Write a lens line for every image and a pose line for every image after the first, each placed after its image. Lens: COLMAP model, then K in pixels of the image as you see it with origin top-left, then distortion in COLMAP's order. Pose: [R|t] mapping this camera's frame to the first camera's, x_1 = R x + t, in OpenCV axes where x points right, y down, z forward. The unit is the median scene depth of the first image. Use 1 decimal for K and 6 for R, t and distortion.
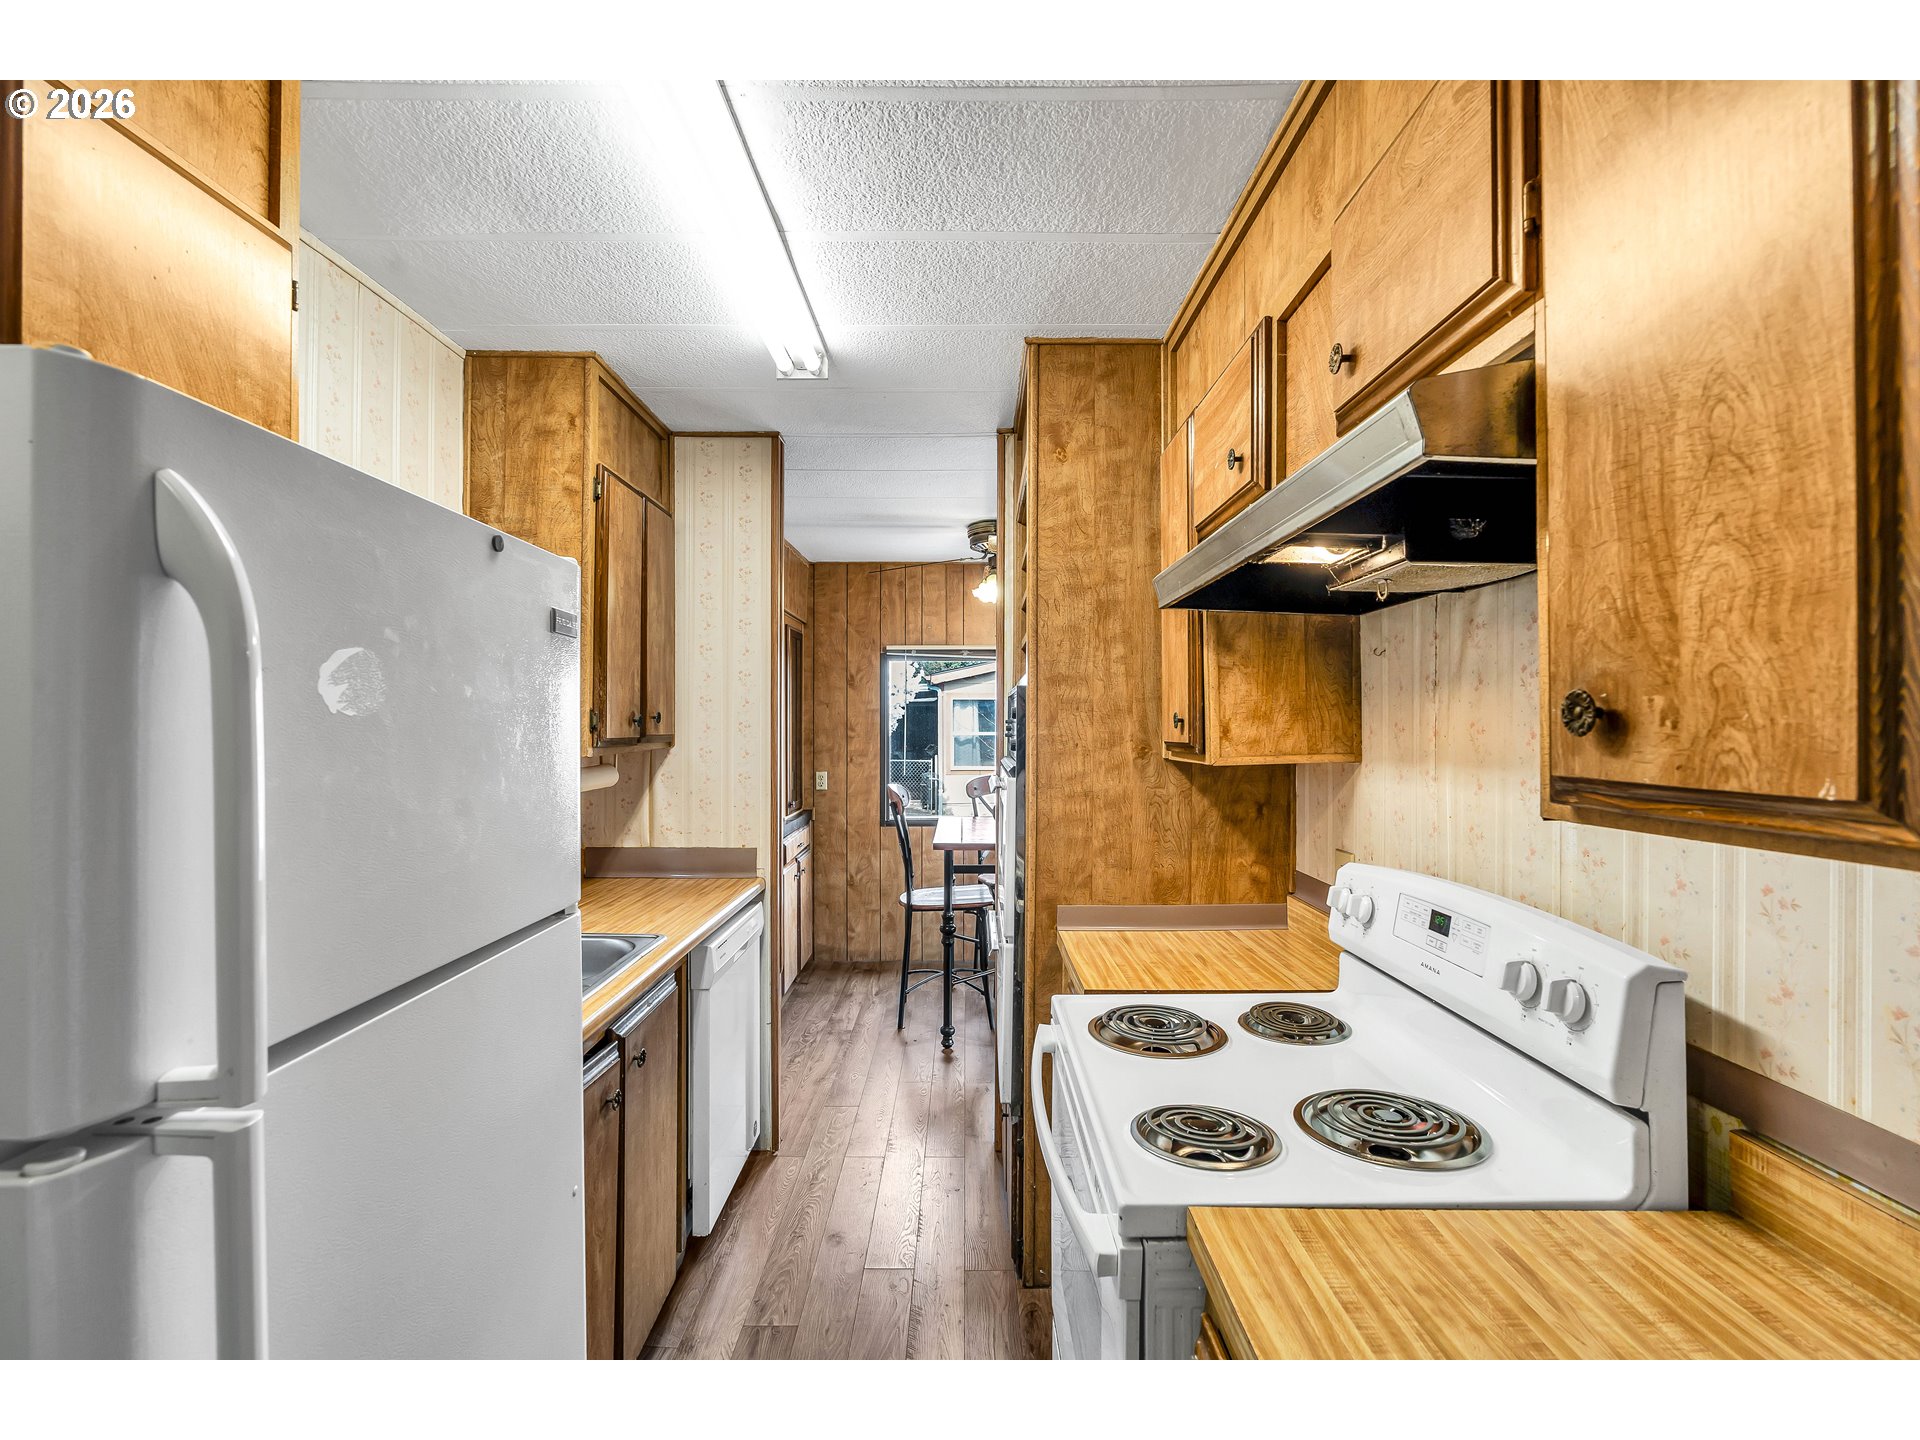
lens RADIAL K [[870.5, 0, 963.9], [0, 870.5, 718.3], [0, 0, 1]] dist [-0.010752, 0.001060]
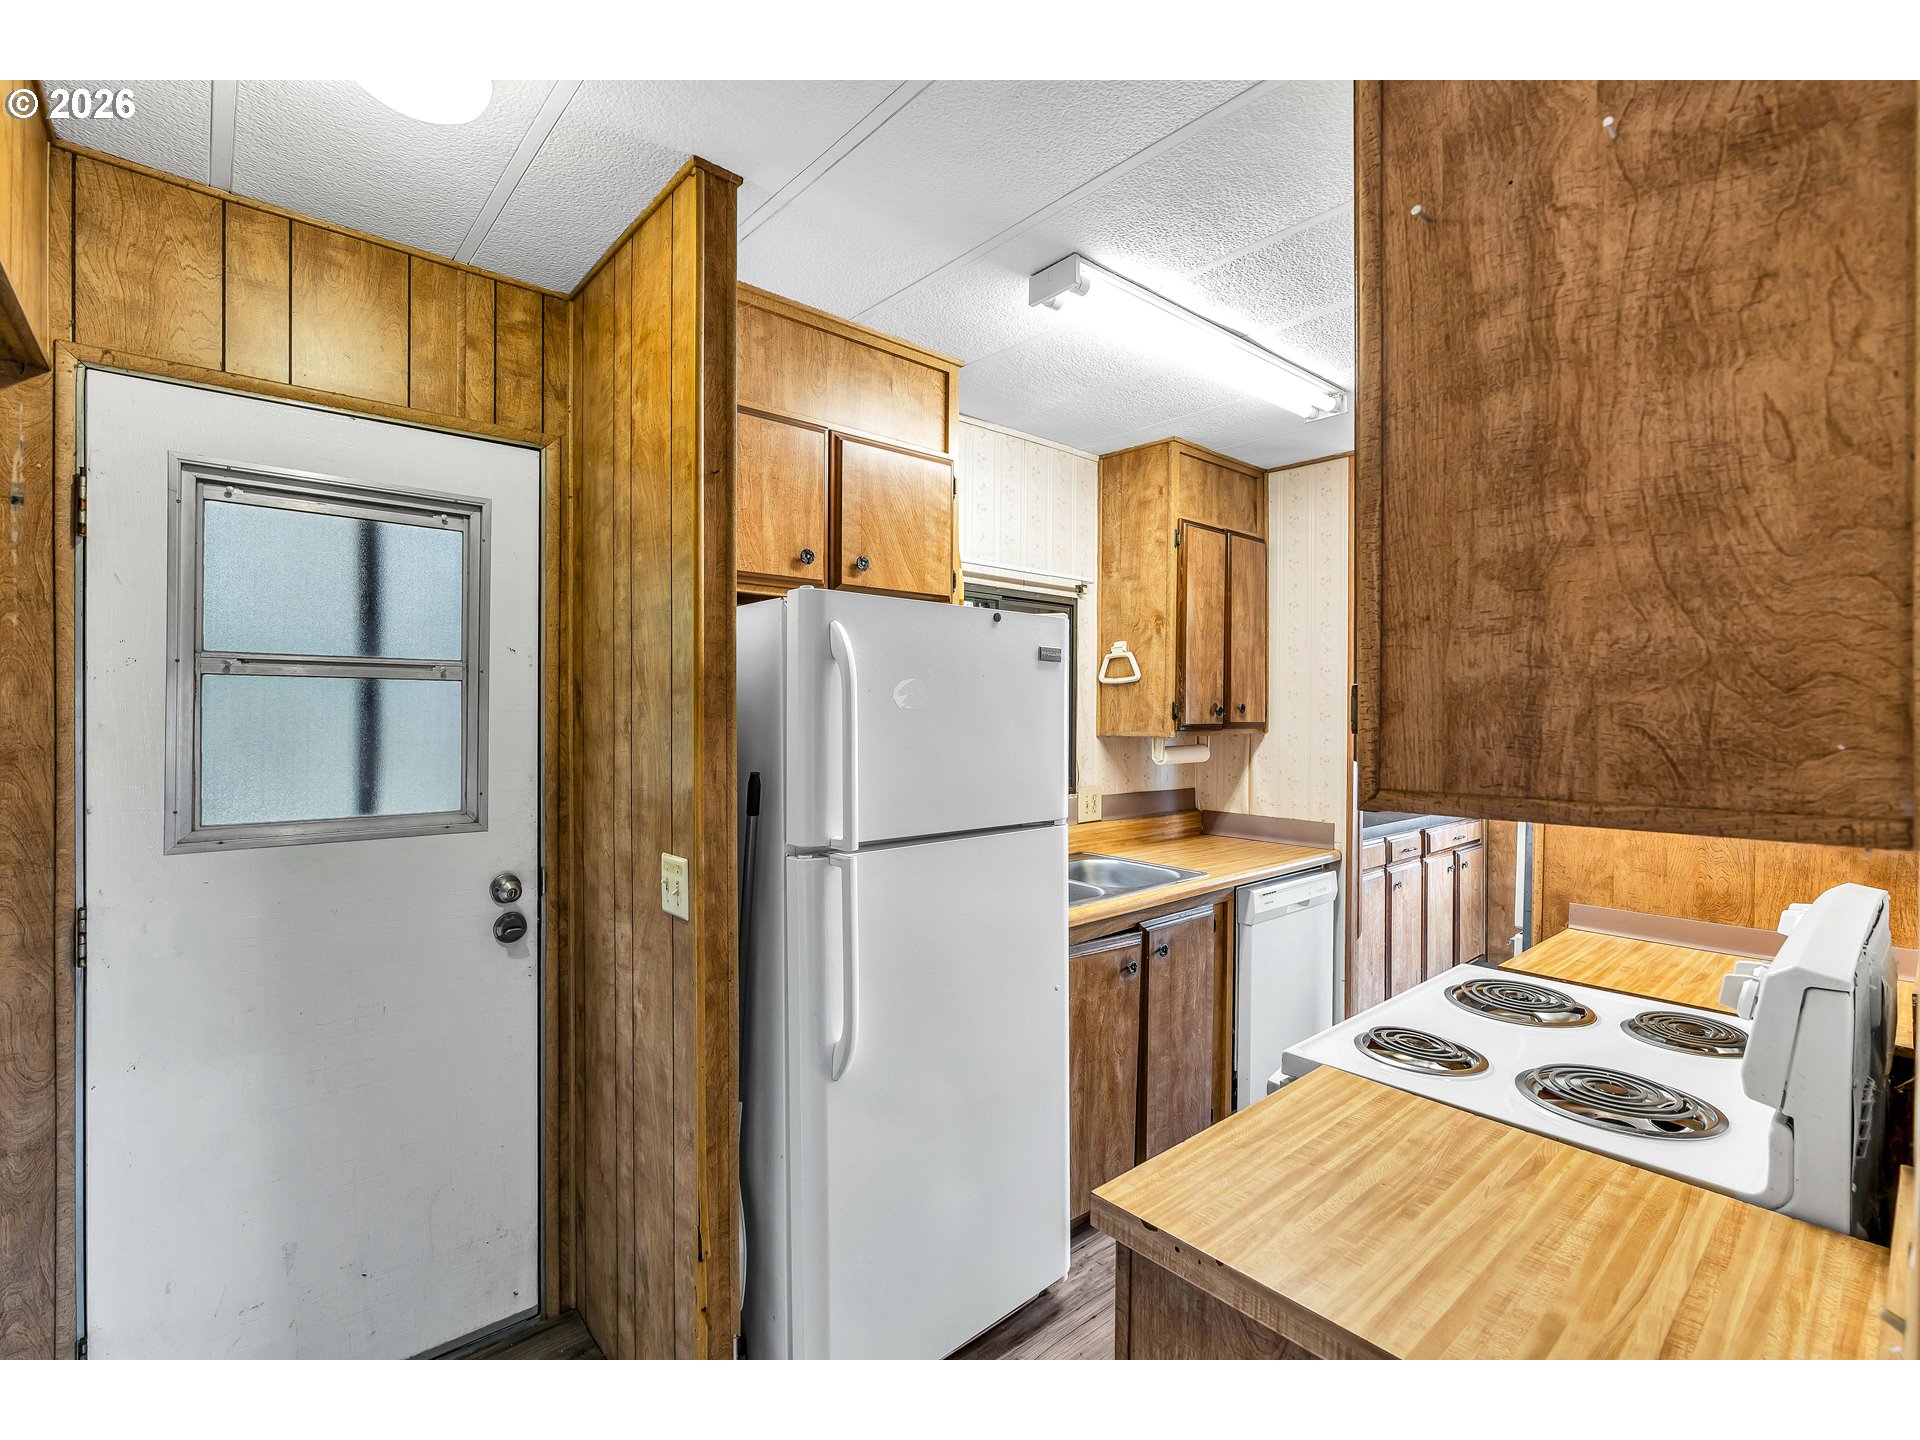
lens RADIAL K [[870.5, 0, 957.9], [0, 870.5, 719.8], [0, 0, 1]] dist [-0.010752, 0.001060]
pose [[0.656017, 0.009769, -0.754683, 0.372986], [0.000725, 0.999908, 0.013573, -0.001673], [0.754746, -0.009452, 0.655950, -0.139232]]
